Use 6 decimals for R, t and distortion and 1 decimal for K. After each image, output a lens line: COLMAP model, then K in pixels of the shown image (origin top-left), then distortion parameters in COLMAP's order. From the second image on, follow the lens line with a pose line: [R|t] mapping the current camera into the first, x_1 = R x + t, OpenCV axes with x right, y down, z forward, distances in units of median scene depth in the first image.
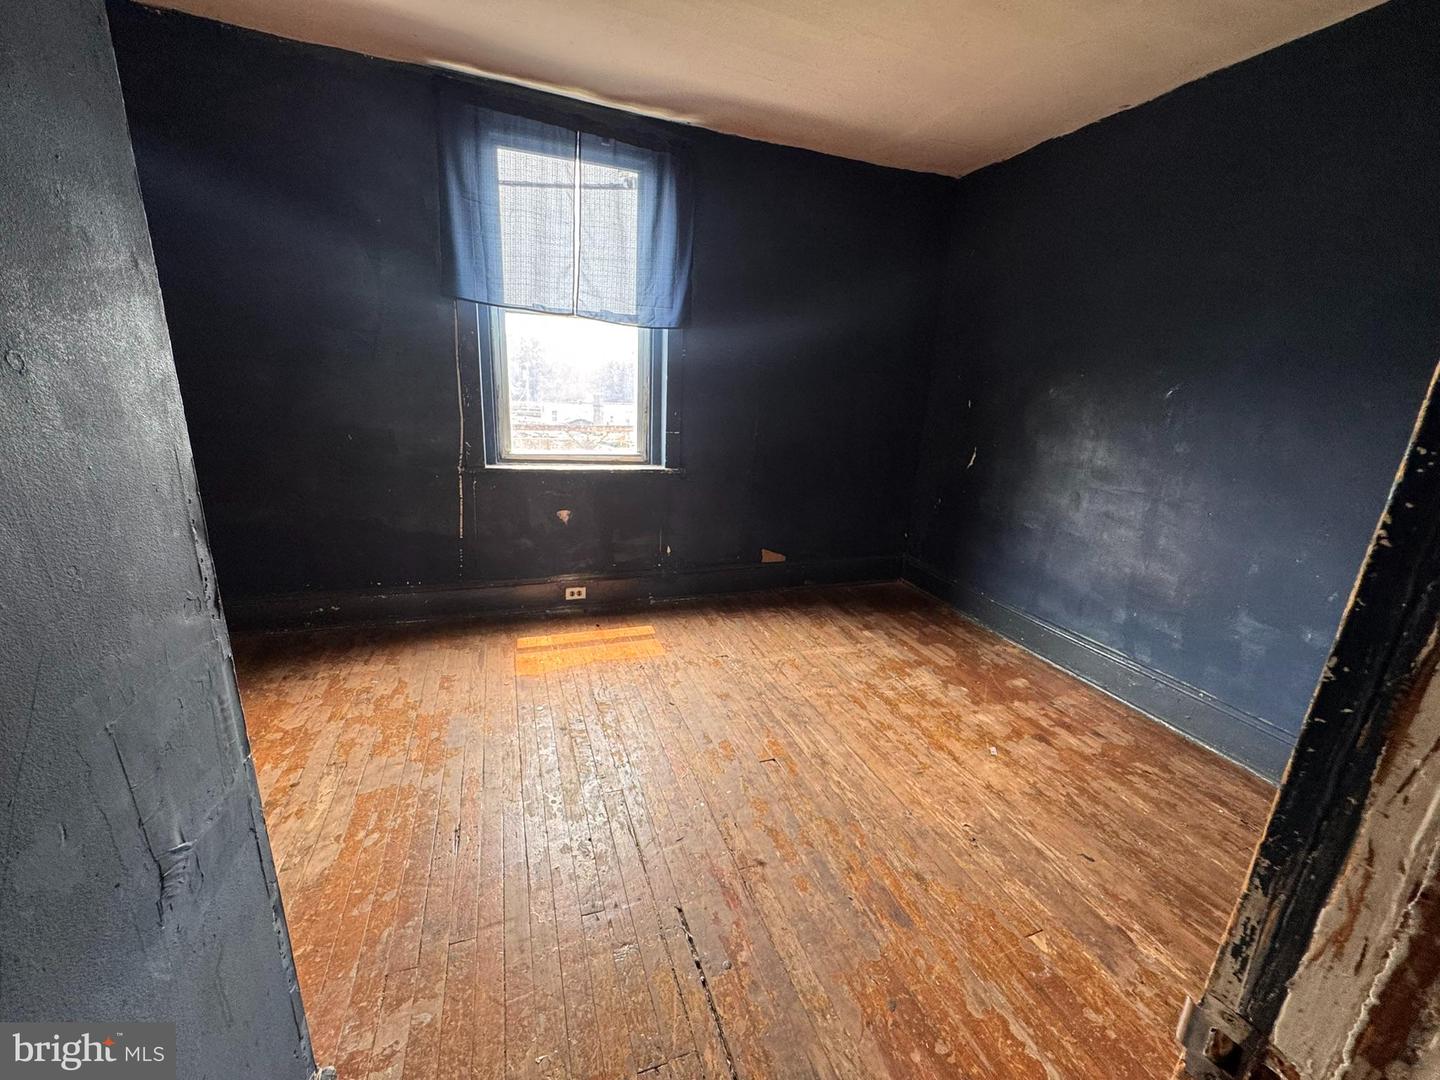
lens RADIAL K [[579.5, 0, 717.8], [0, 579.5, 538.8], [0, 0, 1]] dist [-0.003735, 0.000957]
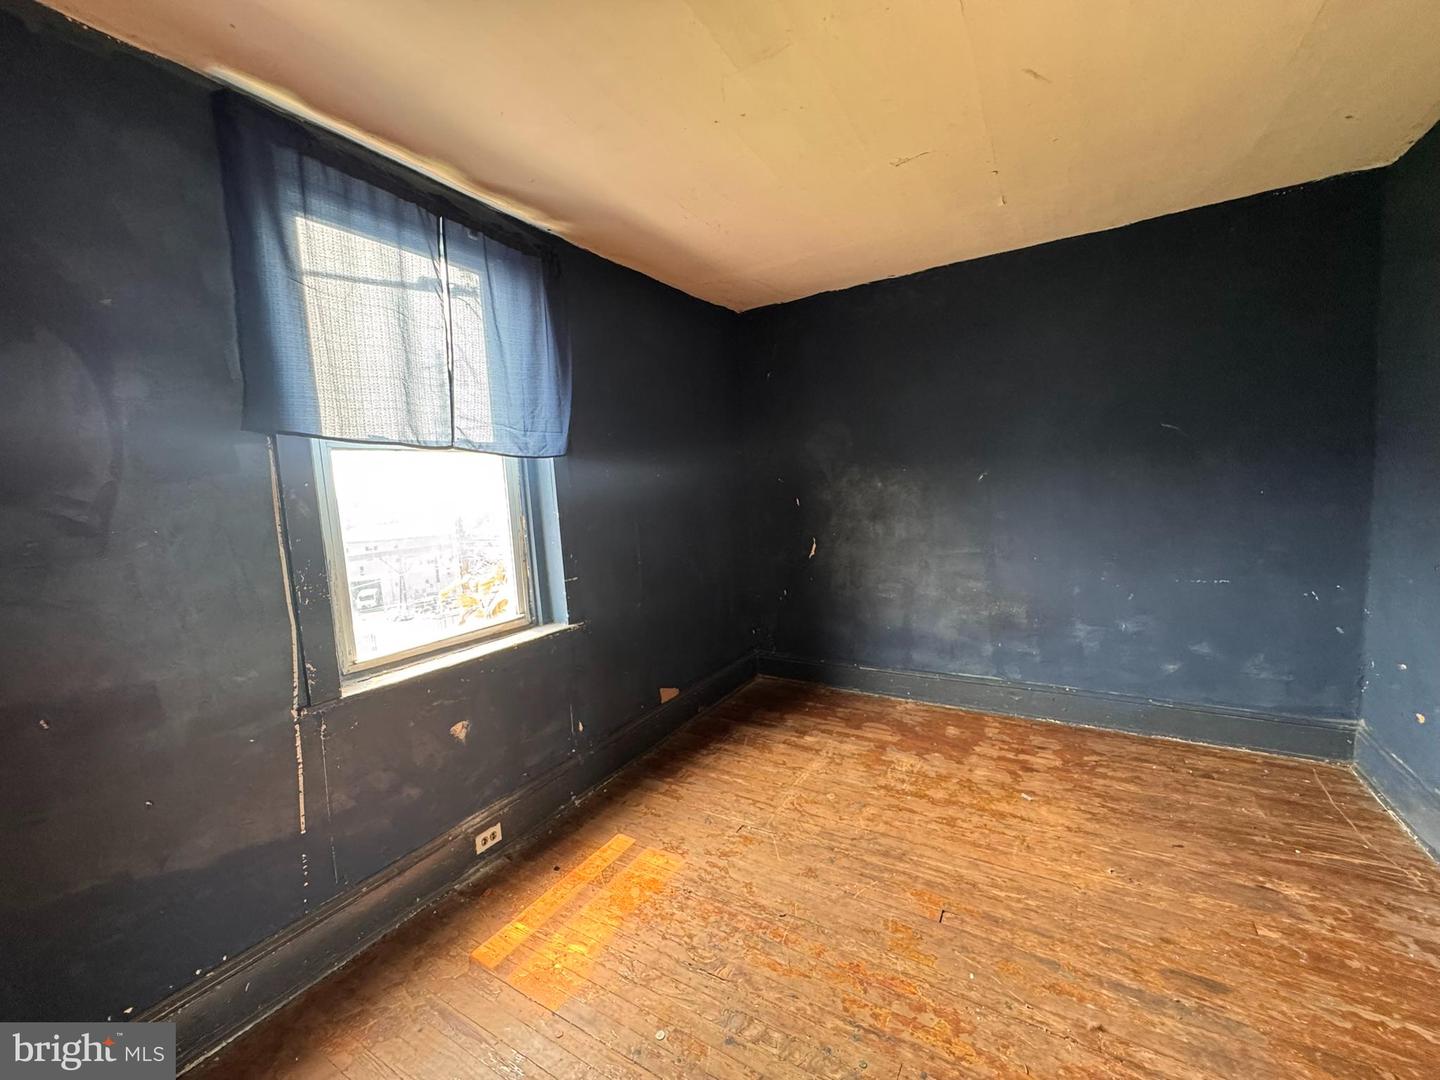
lens RADIAL K [[579.5, 0, 717.8], [0, 579.5, 538.8], [0, 0, 1]] dist [-0.003735, 0.000957]
pose [[0.773720, -0.155311, 0.614196, -0.466195], [0.257958, 0.962711, -0.081518, -0.138384], [-0.578633, 0.221508, 0.784932, 0.278564]]
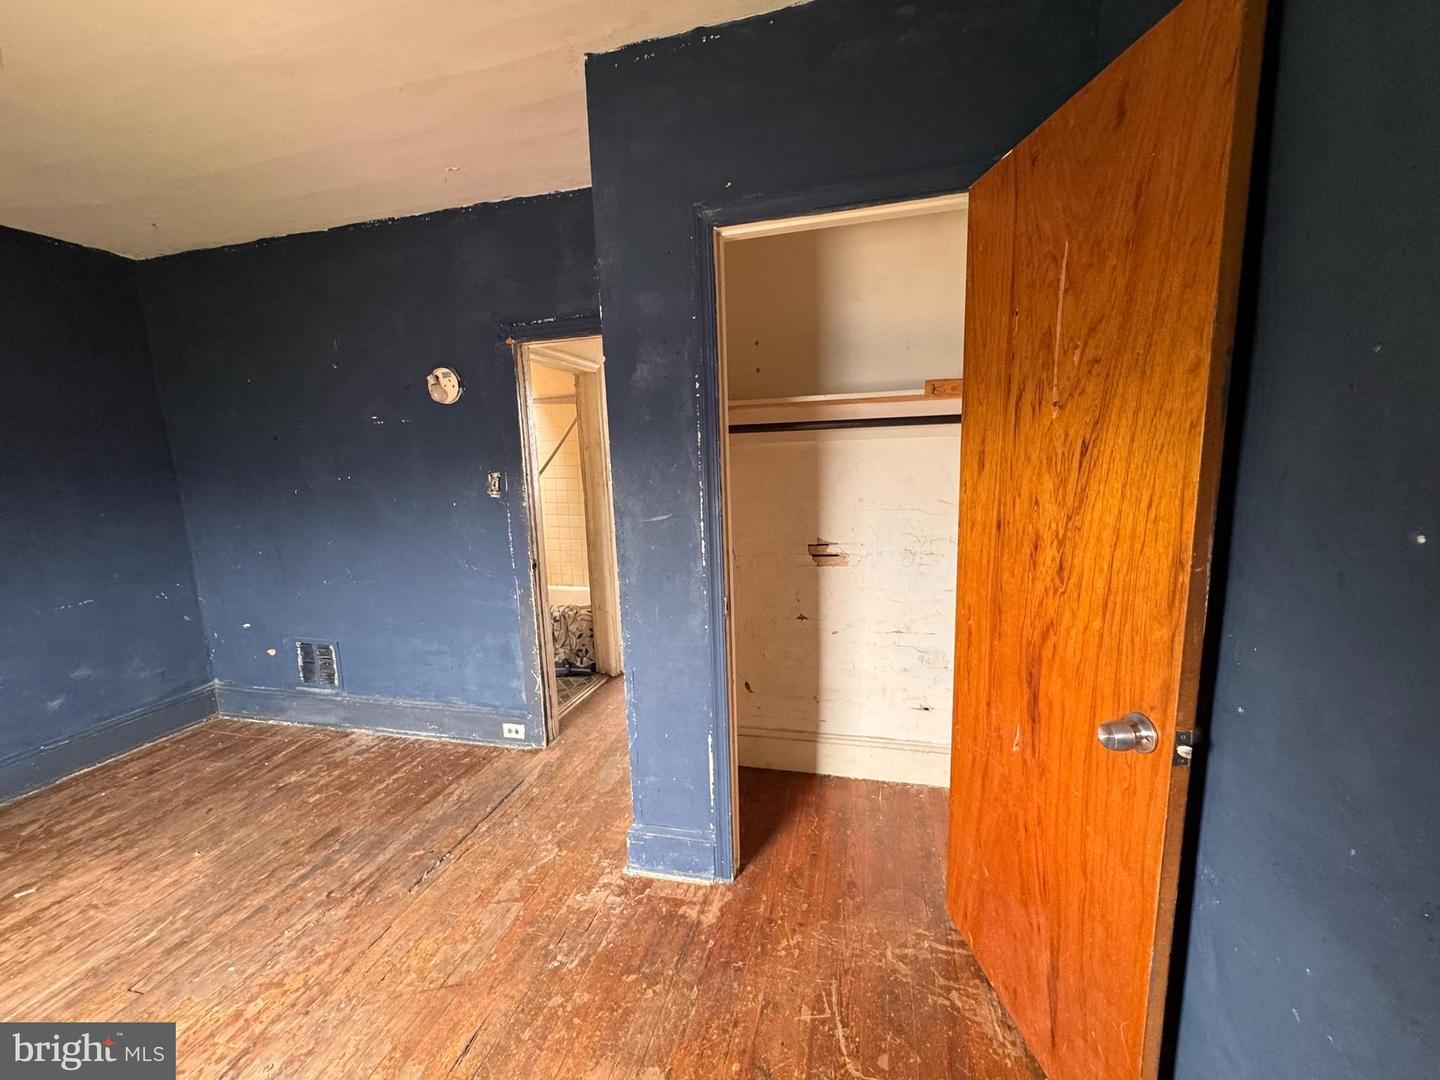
lens RADIAL K [[579.5, 0, 717.8], [0, 579.5, 538.8], [0, 0, 1]] dist [-0.003735, 0.000957]
pose [[-0.824792, -0.100448, 0.556443, -0.677808], [0.149980, 0.909981, 0.386576, -0.254207], [-0.545183, 0.402300, -0.735479, 0.664667]]
